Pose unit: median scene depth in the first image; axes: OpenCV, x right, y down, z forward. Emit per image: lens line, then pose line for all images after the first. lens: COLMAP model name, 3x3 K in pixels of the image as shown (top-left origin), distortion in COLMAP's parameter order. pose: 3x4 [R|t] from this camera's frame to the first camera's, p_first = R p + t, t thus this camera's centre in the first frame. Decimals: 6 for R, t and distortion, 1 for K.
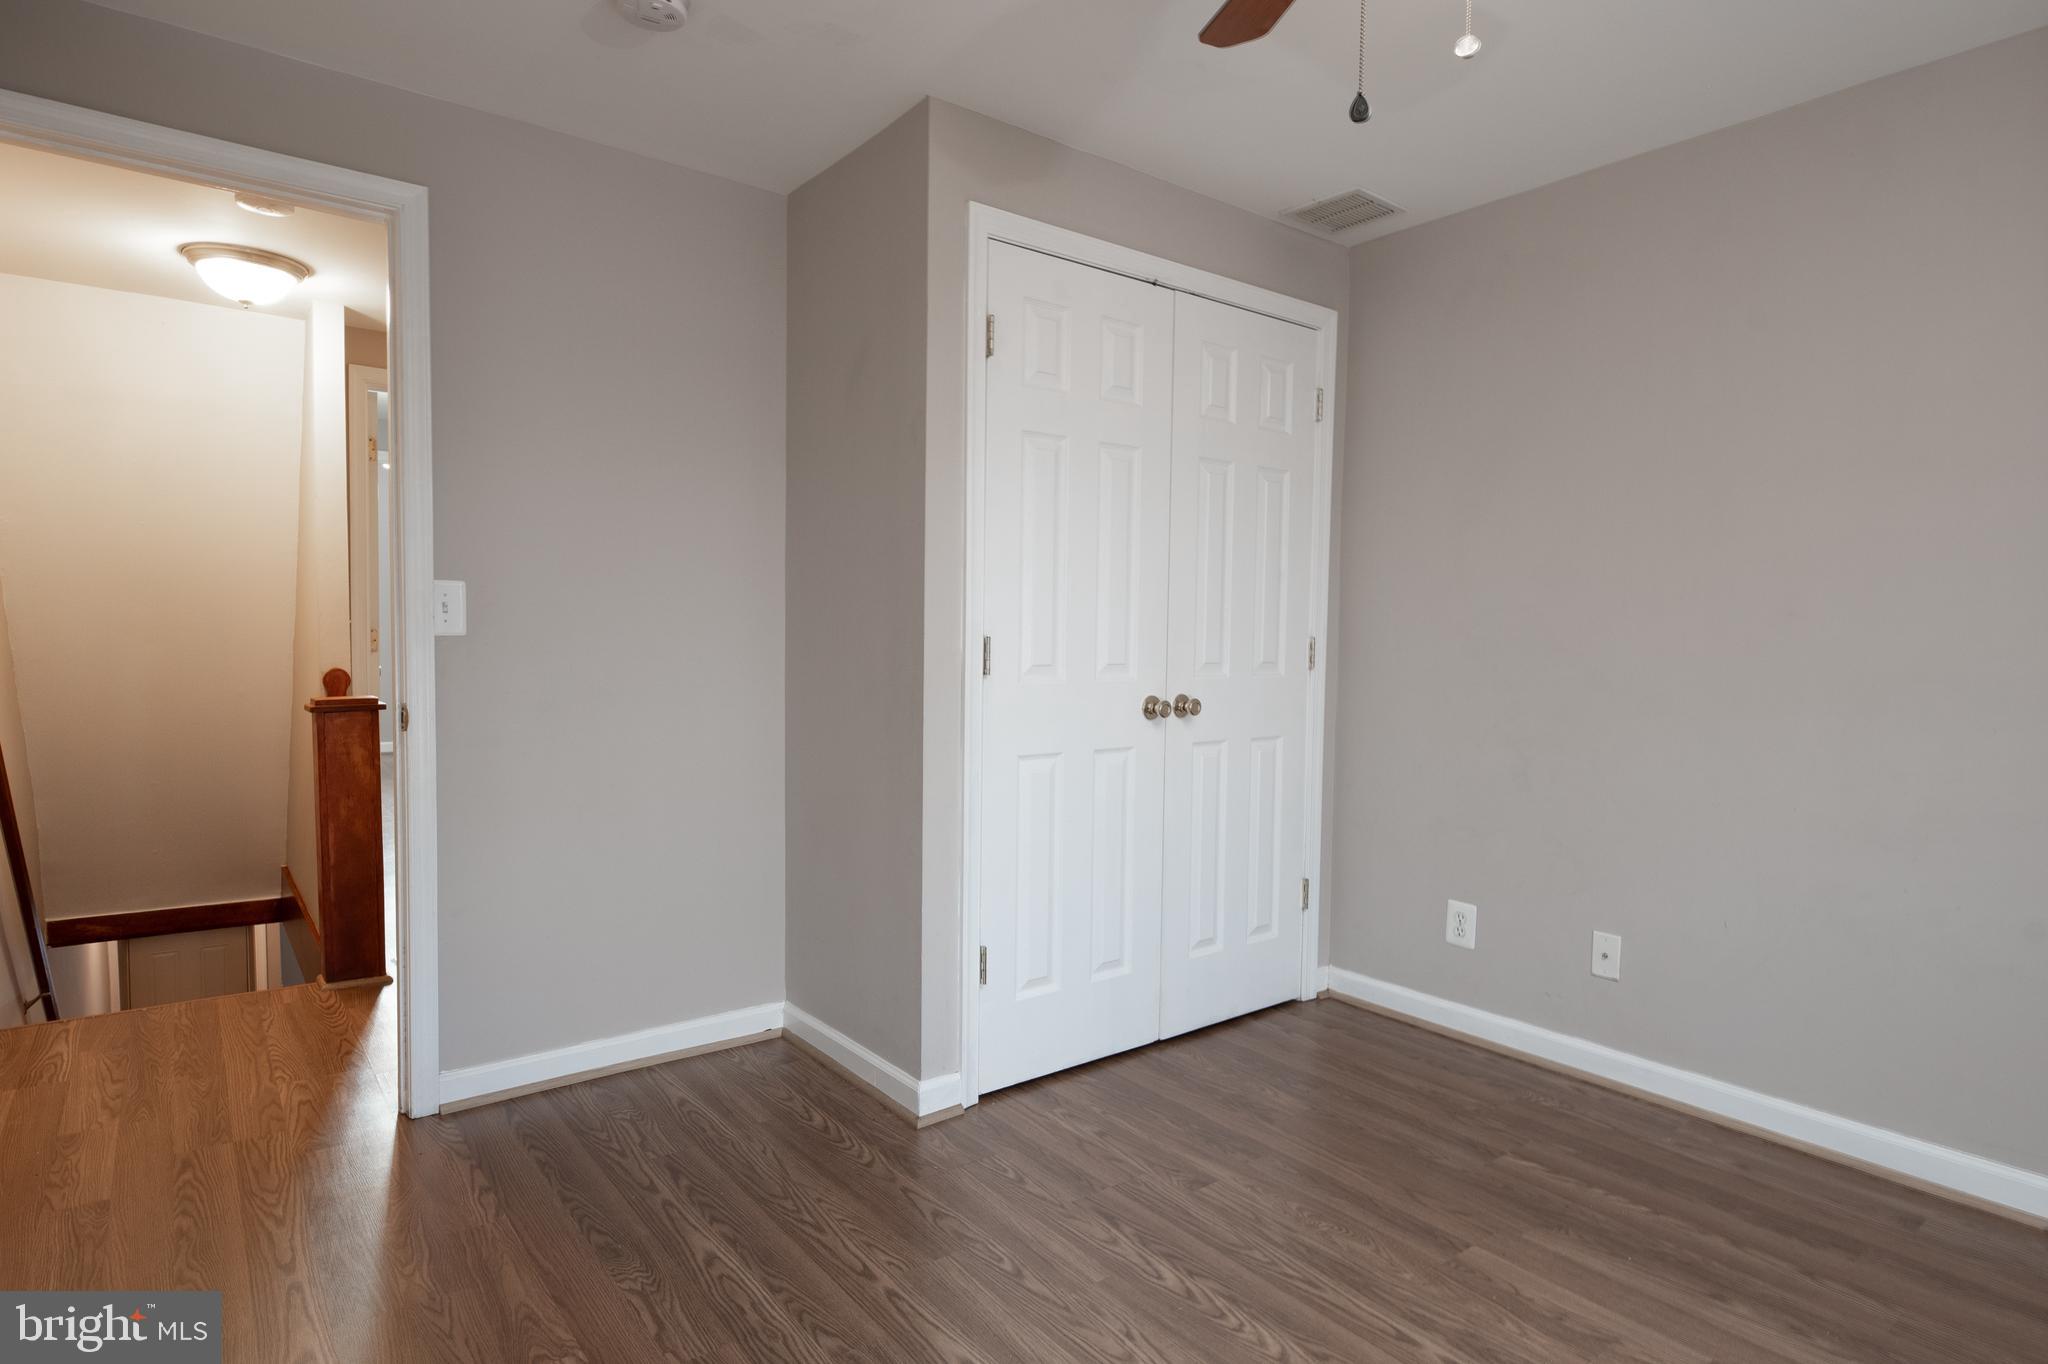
lens RADIAL K [[1101.8, 0, 1021.4], [0, 1101.8, 662.2], [0, 0, 1]] dist [0.003562, -0.000369]
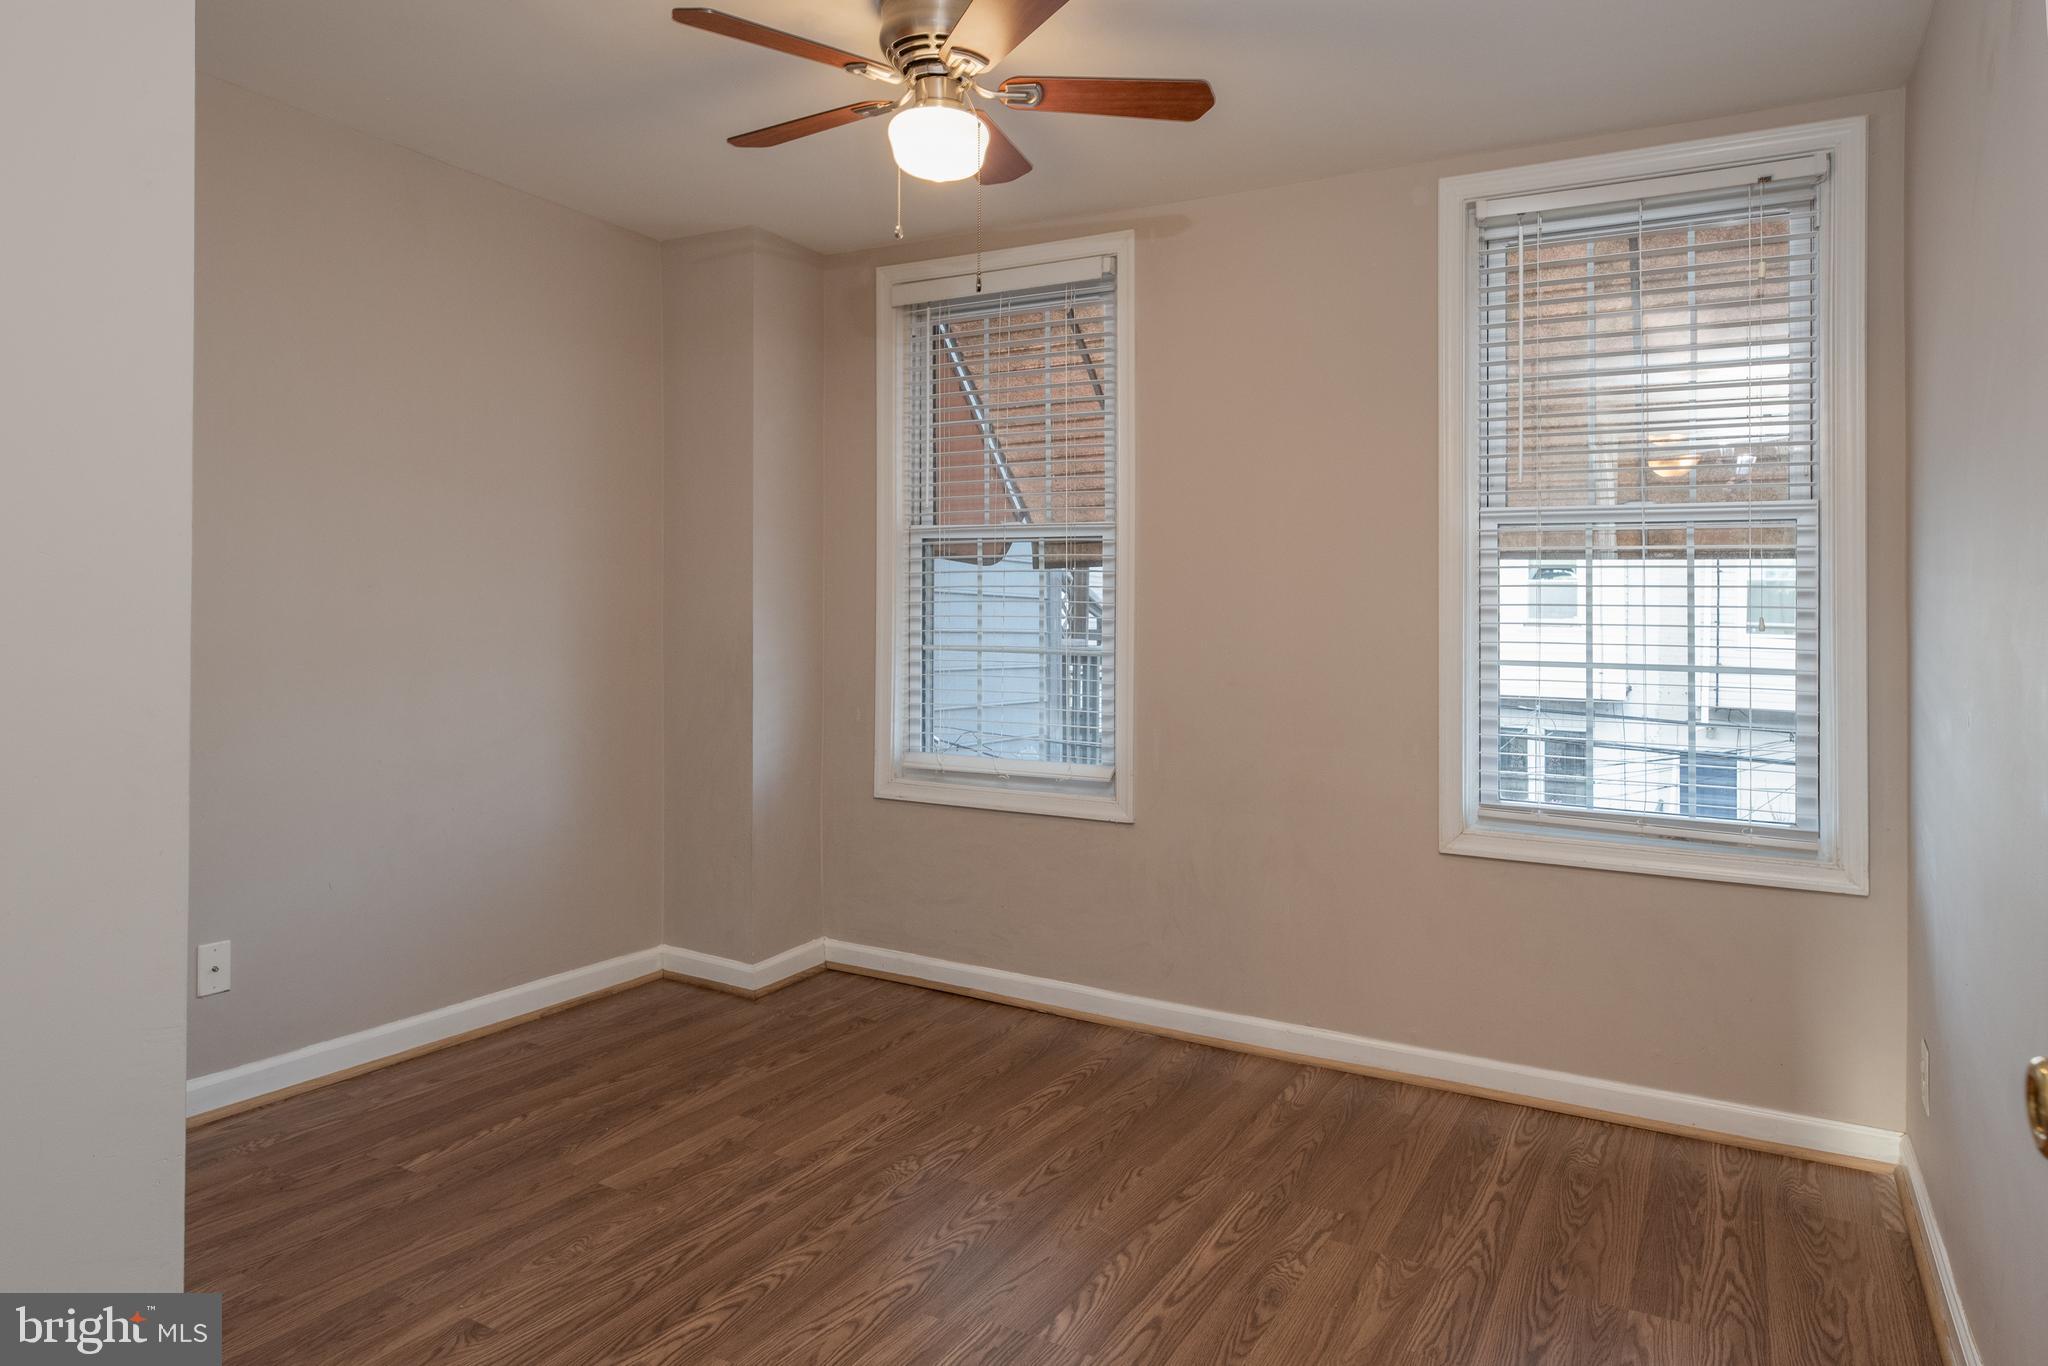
lens RADIAL K [[1252.6, 0, 1025.6], [0, 1252.6, 692.7], [0, 0, 1]] dist [0.000654, 0.000652]
pose [[-0.389008, -0.067959, 0.918724, -0.818962], [0.001927, 0.997213, 0.074580, -0.031650], [-0.921232, 0.030782, -0.387793, 1.061382]]
